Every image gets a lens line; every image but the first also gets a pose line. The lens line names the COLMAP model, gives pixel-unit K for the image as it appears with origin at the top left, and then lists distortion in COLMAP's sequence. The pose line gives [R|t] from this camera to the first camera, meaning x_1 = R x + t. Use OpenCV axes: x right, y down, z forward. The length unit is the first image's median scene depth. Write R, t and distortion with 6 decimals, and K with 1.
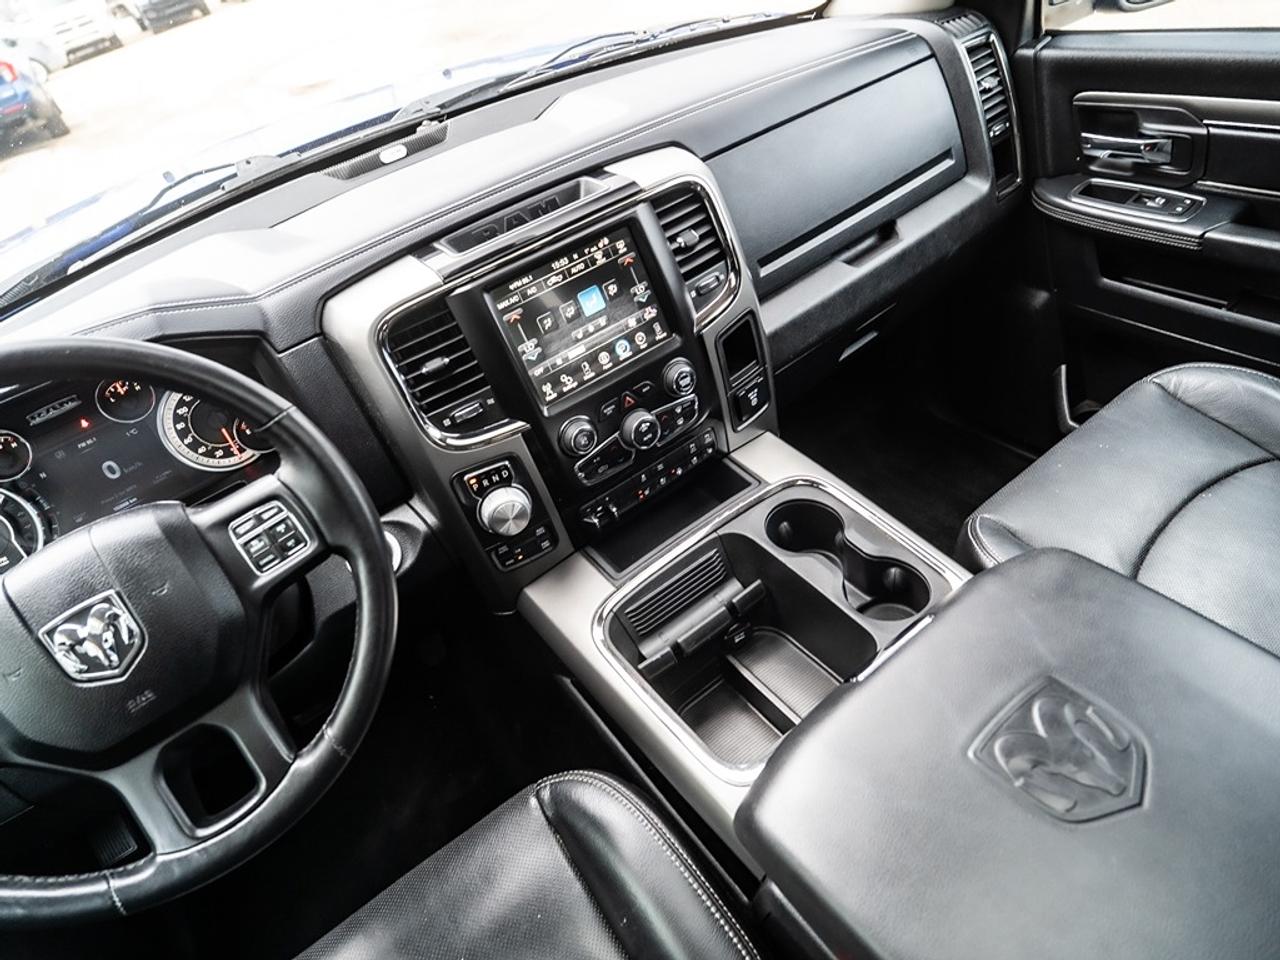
lens RADIAL K [[738.0, 0, 648.0], [0, 738.0, 465.8], [0, 0, 1]] dist [-0.013863, -0.002568]
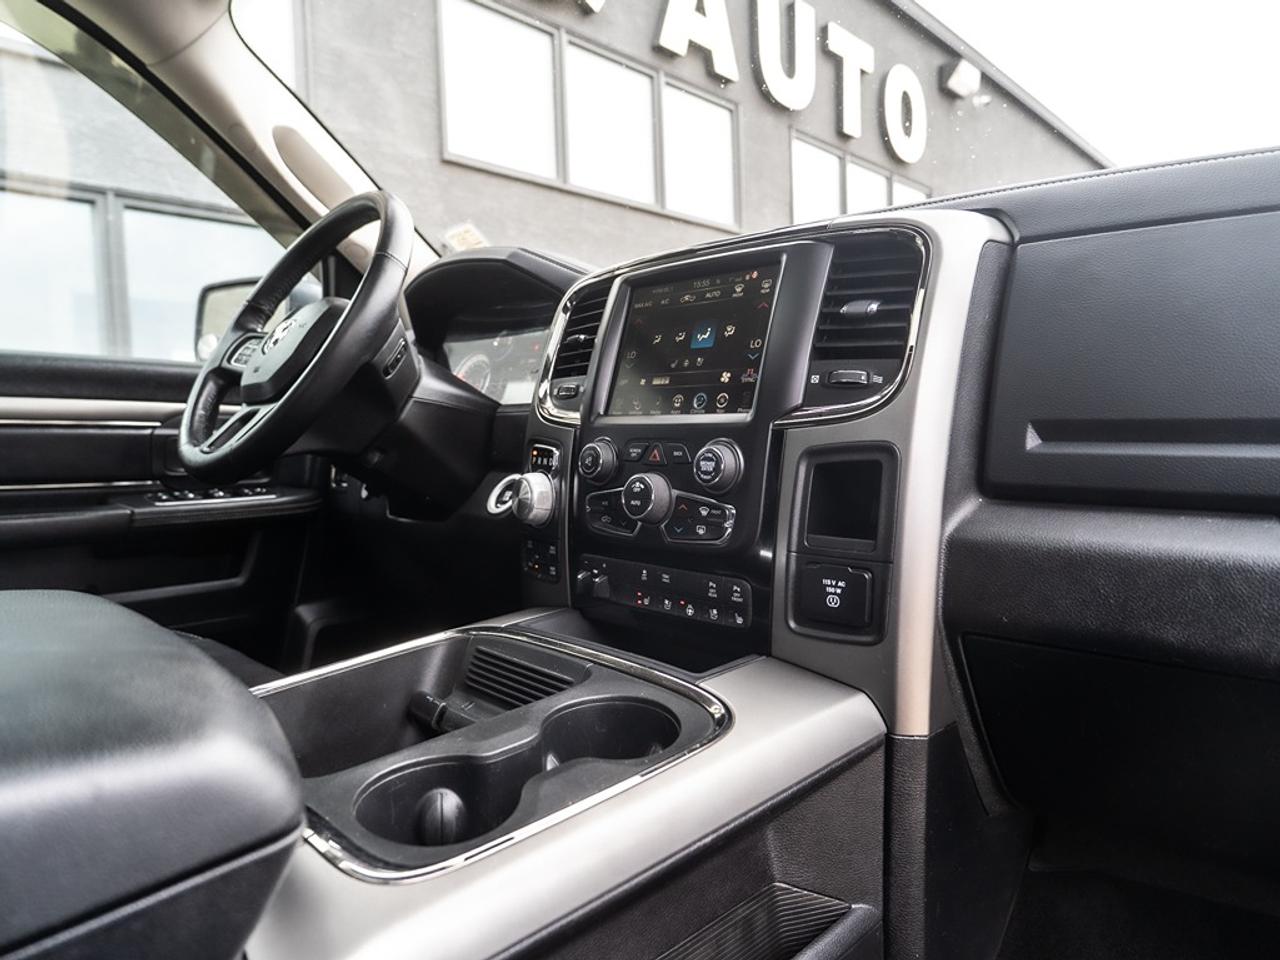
lens RADIAL K [[813.1, 0, 638.3], [0, 813.1, 483.0], [0, 0, 1]] dist [-0.012448, 0.002038]
pose [[0.179596, 0.294100, -0.938749, 0.757966], [-0.634162, 0.764132, 0.118071, -0.151627], [0.752053, 0.574114, 0.323742, 0.718309]]
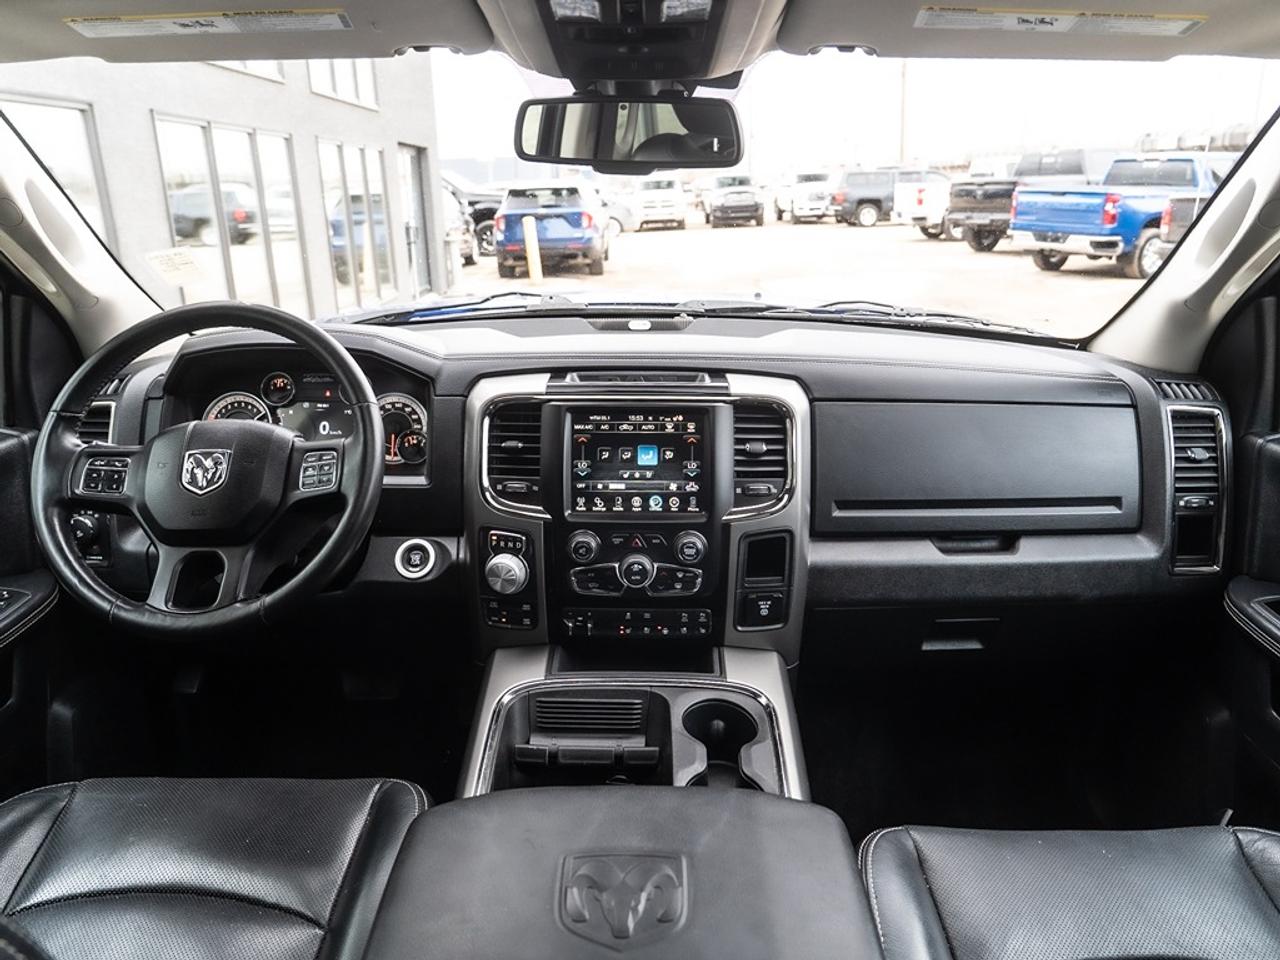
lens RADIAL K [[813.1, 0, 644.1], [0, 813.1, 469.2], [0, 0, 1]] dist [-0.012448, 0.002038]
pose [[0.793926, 0.378004, -0.476229, 0.544198], [-0.504485, 0.846731, -0.168944, 0.025400], [0.339377, 0.374380, 0.862939, -0.149950]]
